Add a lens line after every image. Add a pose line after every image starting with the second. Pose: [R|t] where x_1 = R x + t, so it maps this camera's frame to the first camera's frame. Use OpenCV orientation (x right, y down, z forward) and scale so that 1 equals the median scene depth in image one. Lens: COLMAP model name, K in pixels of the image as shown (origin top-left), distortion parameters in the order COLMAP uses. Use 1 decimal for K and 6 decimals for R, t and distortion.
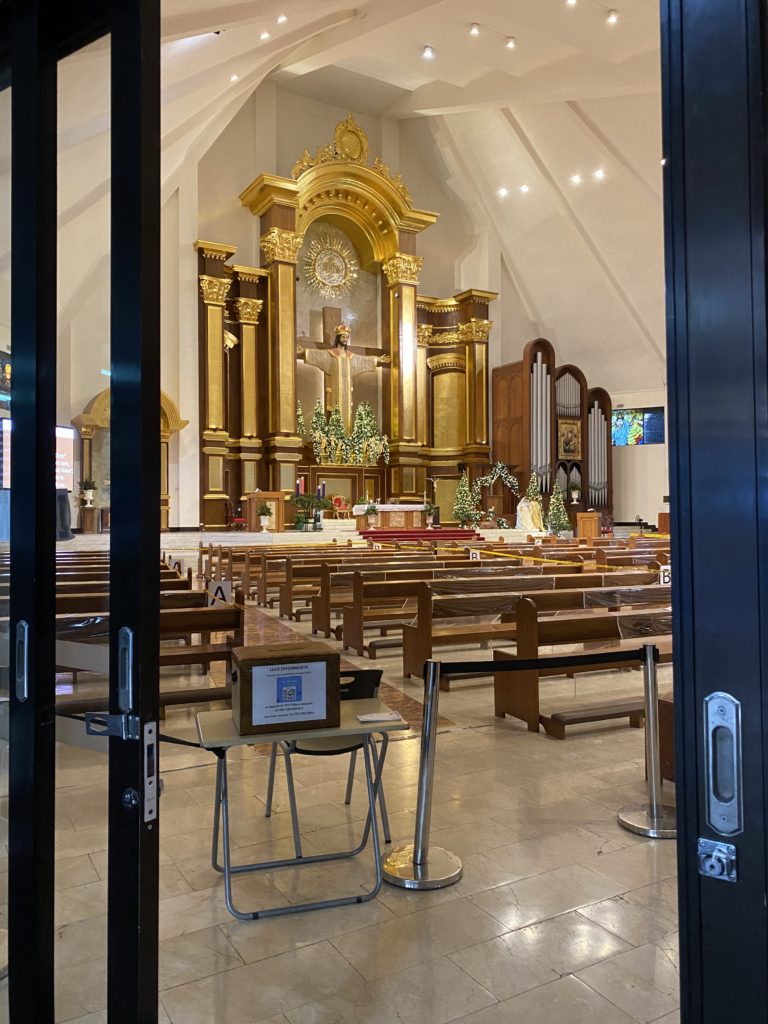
lens RADIAL K [[798.5, 0, 401.9], [0, 798.5, 512.7], [0, 0, 1]] dist [0.149412, -0.343279]
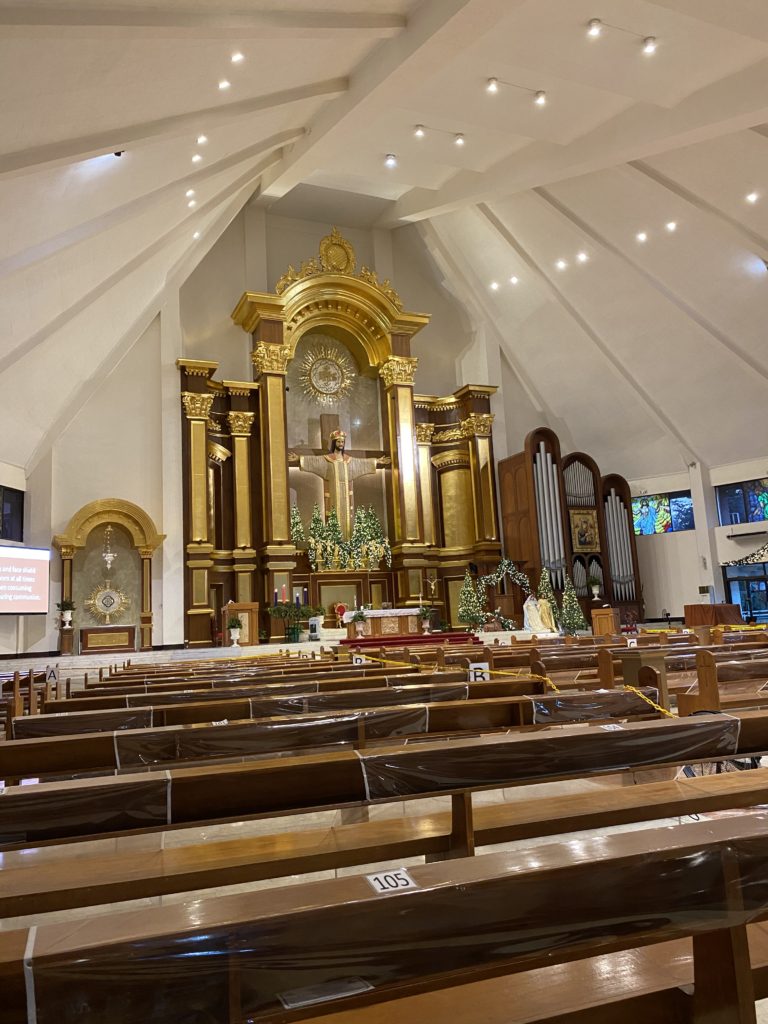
lens RADIAL K [[798.5, 0, 401.9], [0, 798.5, 512.7], [0, 0, 1]] dist [0.149412, -0.343279]
pose [[0.989414, -0.064793, -0.129856, 0.128514], [0.046537, 0.989200, -0.138989, 0.008205], [0.137459, 0.131475, 0.981743, 0.058272]]
